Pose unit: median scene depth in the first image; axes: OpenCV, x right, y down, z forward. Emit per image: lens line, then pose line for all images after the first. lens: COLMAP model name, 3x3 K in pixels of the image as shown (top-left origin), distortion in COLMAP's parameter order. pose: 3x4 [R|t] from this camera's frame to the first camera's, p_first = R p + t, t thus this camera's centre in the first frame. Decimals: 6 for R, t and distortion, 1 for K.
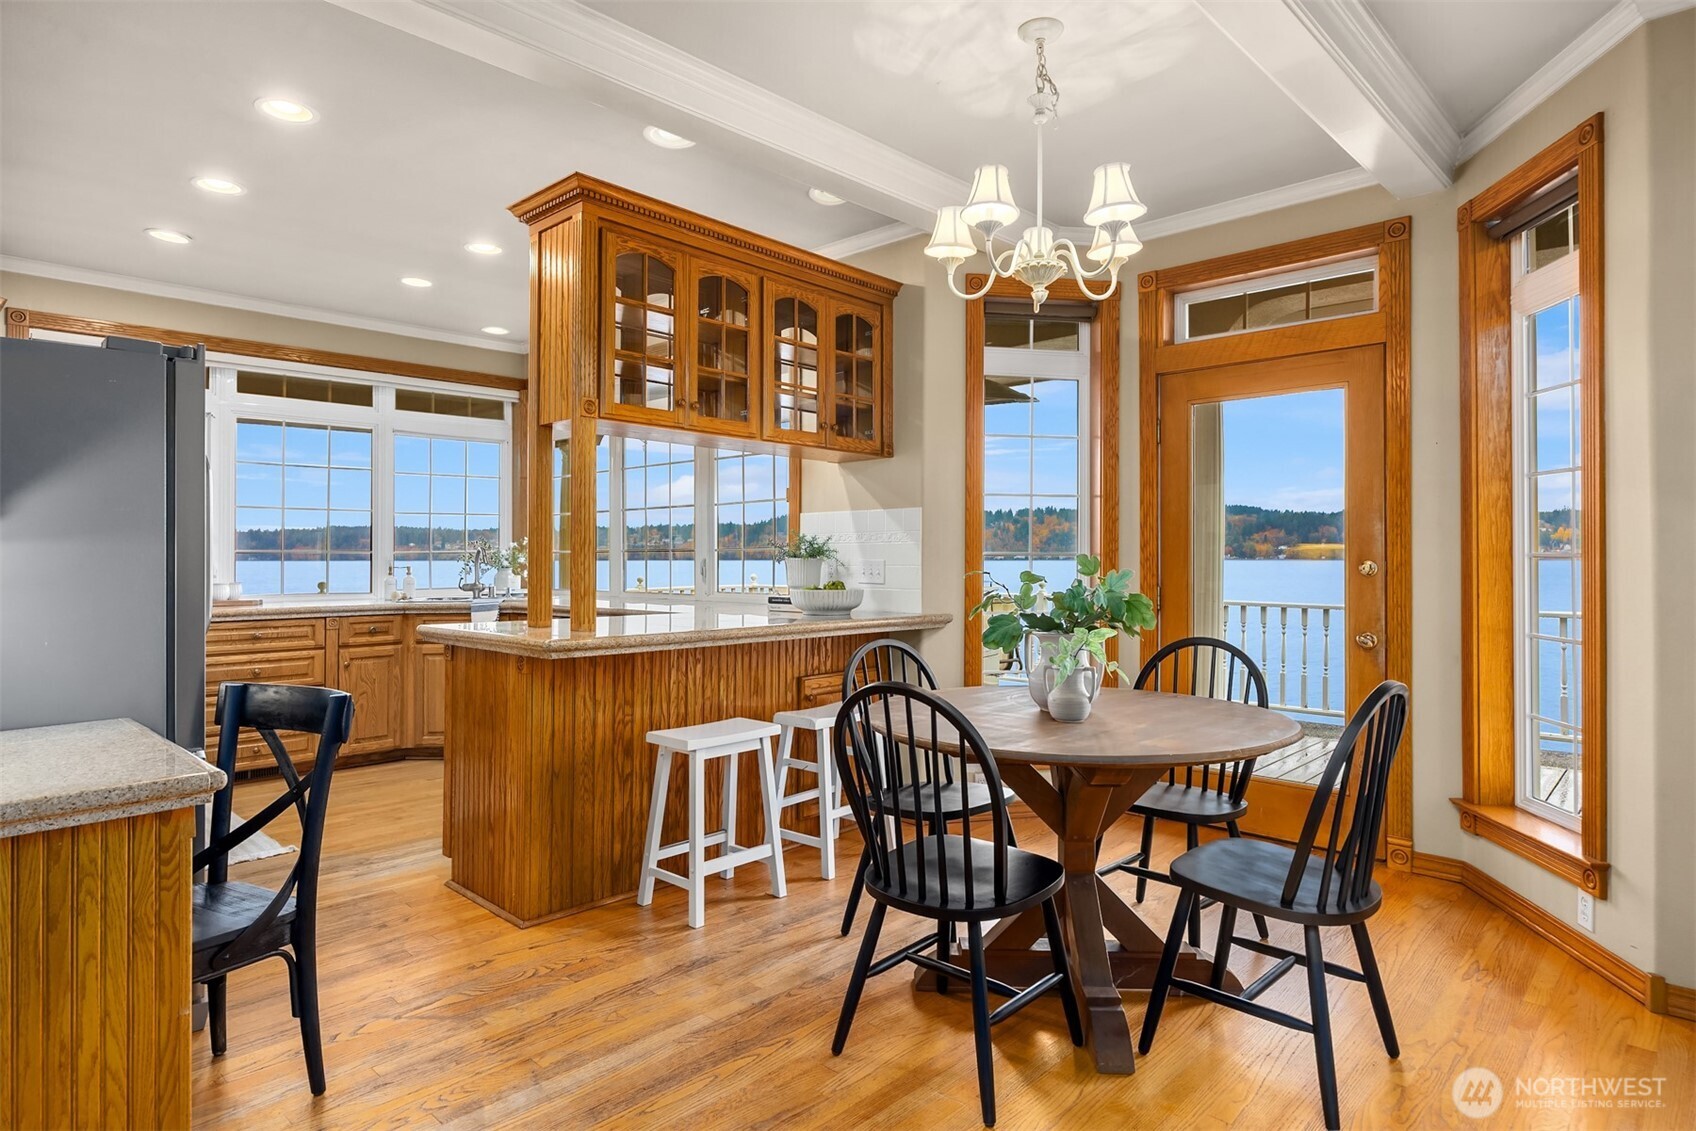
lens RADIAL K [[942.4, 0, 842.8], [0, 942.4, 541.1], [0, 0, 1]] dist [0.003629, 0.000918]
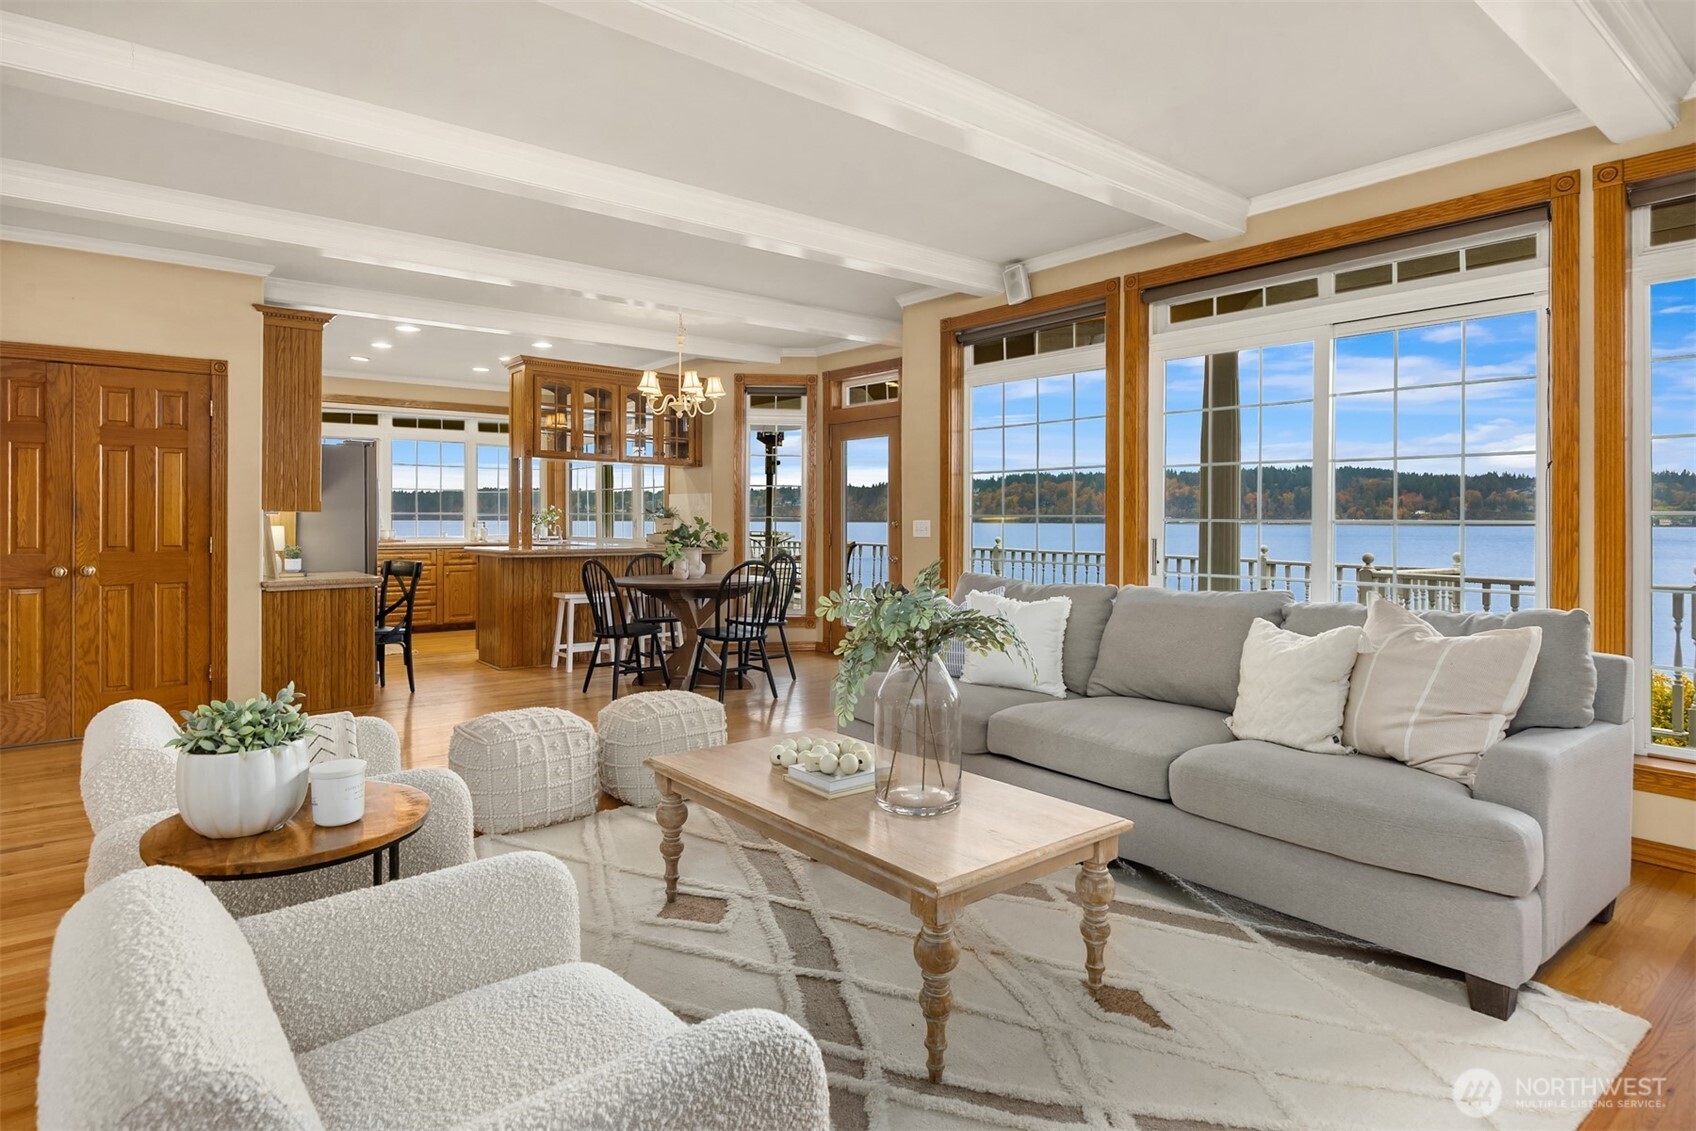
lens RADIAL K [[928.1, 0, 859.3], [0, 928.1, 520.8], [0, 0, 1]] dist [-0.018011, -0.000451]
pose [[0.993471, 0.003210, -0.114040, 0.513753], [-0.001224, 0.999846, 0.017479, -0.009282], [0.114079, -0.017225, 0.993322, -0.755829]]
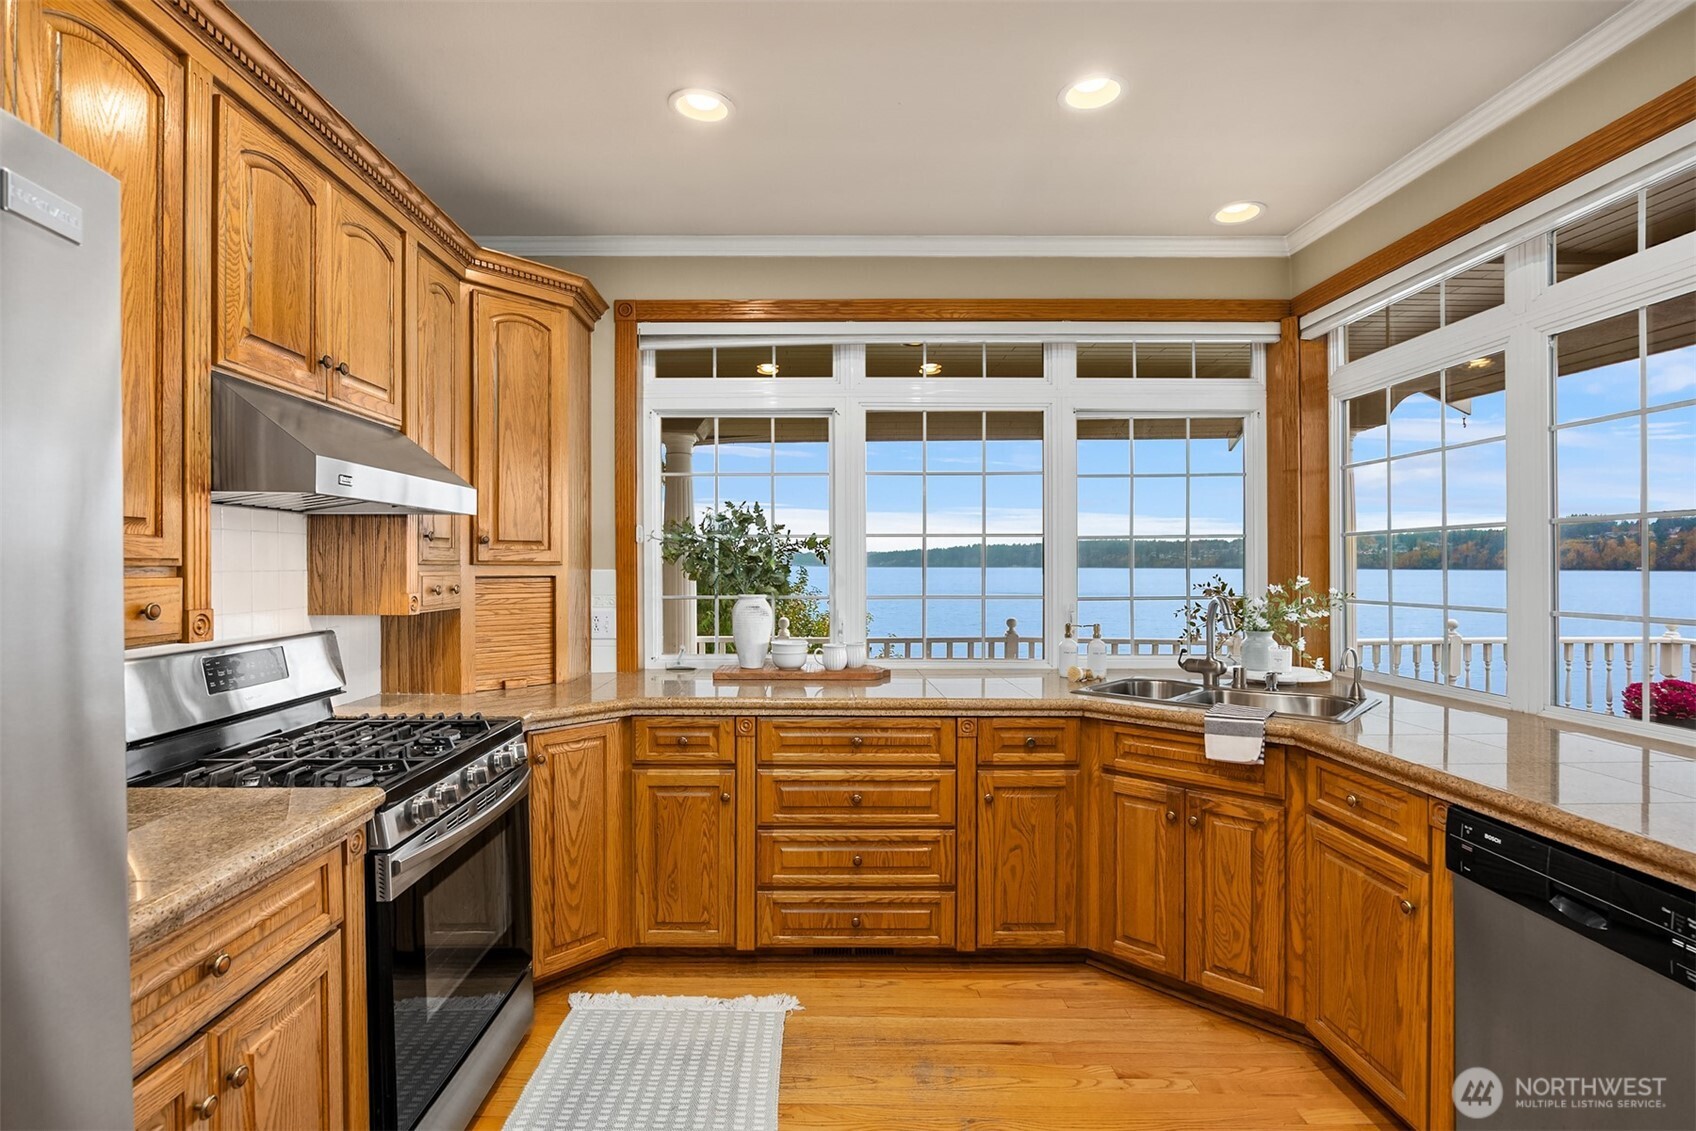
lens RADIAL K [[802.4, 0, 810.5], [0, 802.4, 567.6], [0, 0, 1]] dist [-0.021298, -0.000208]
pose [[0.689228, 0.000774, -0.724544, -0.246831], [0.009862, 0.999897, 0.010450, -0.020972], [0.724478, -0.014348, 0.689149, 0.593663]]
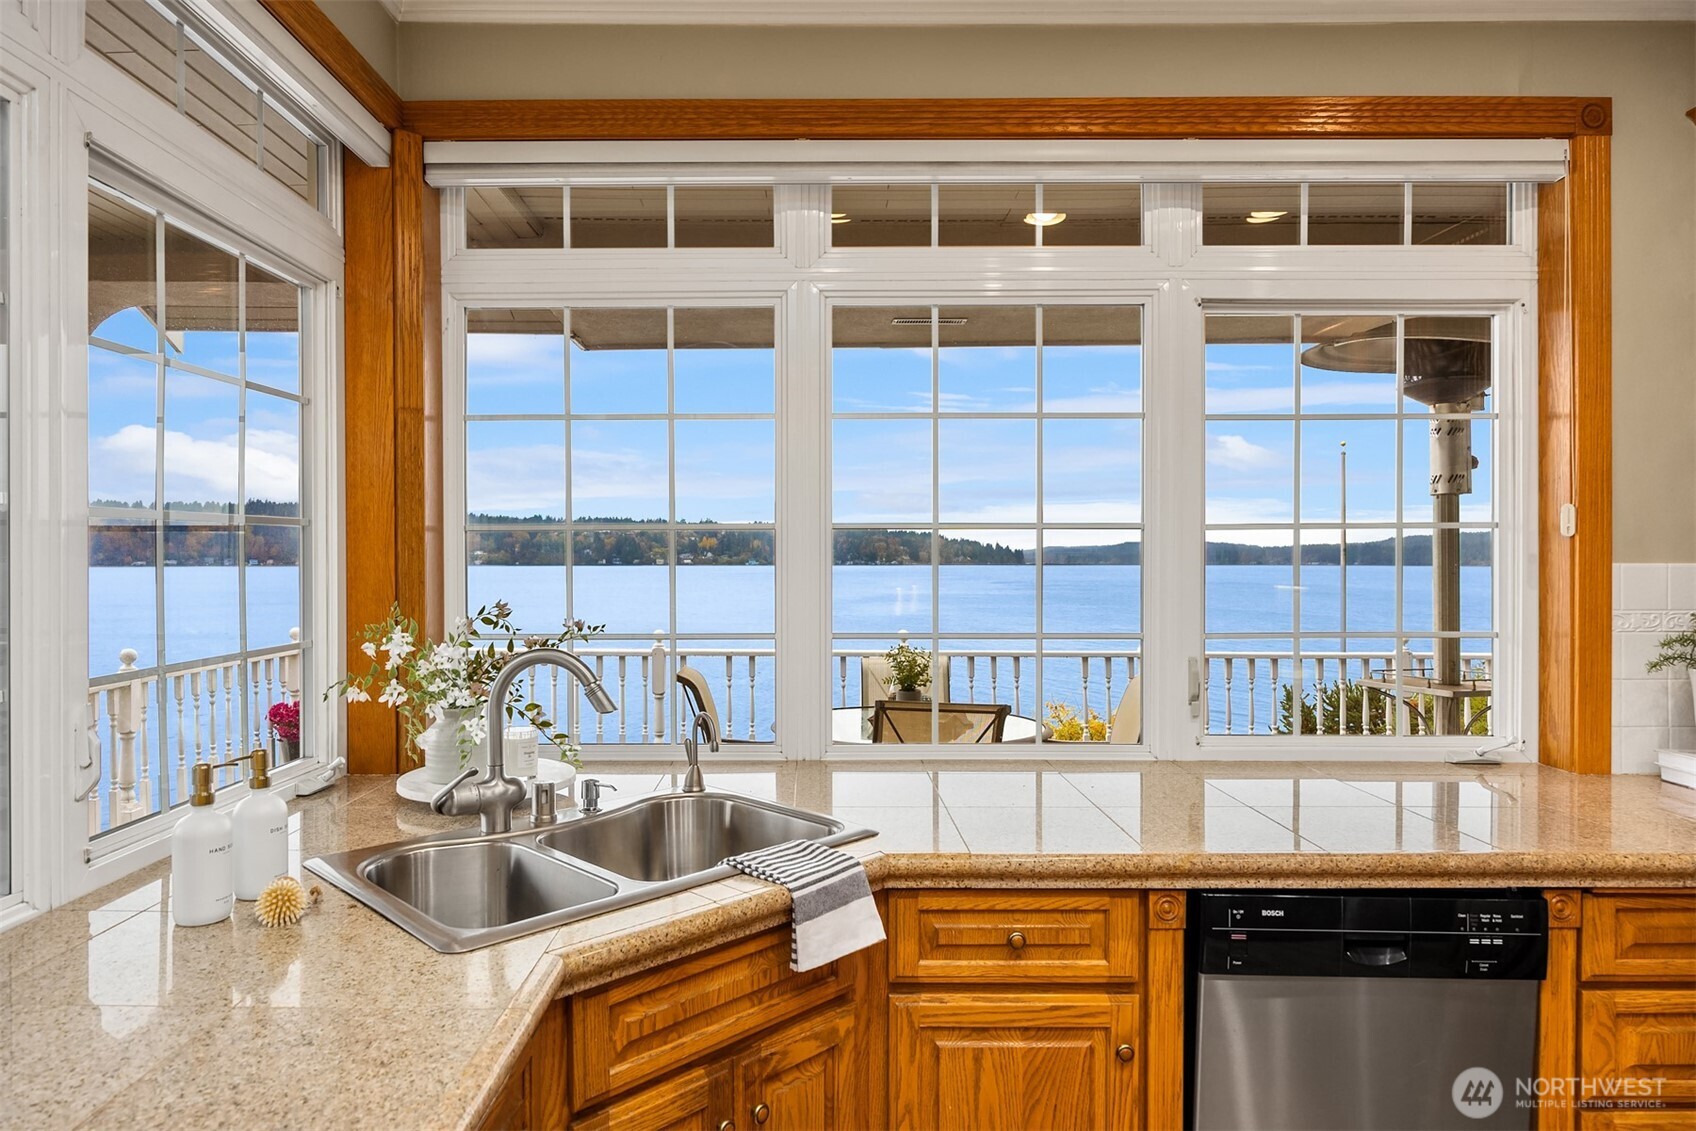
lens RADIAL K [[1037.5, 0, 844.3], [0, 1037.5, 557.1], [0, 0, 1]] dist [0.004767, 0.000784]
pose [[0.724210, -0.004393, 0.689566, -0.592697], [-0.007249, 0.999876, 0.013984, -0.030038], [-0.689542, -0.015126, 0.724088, 0.825650]]
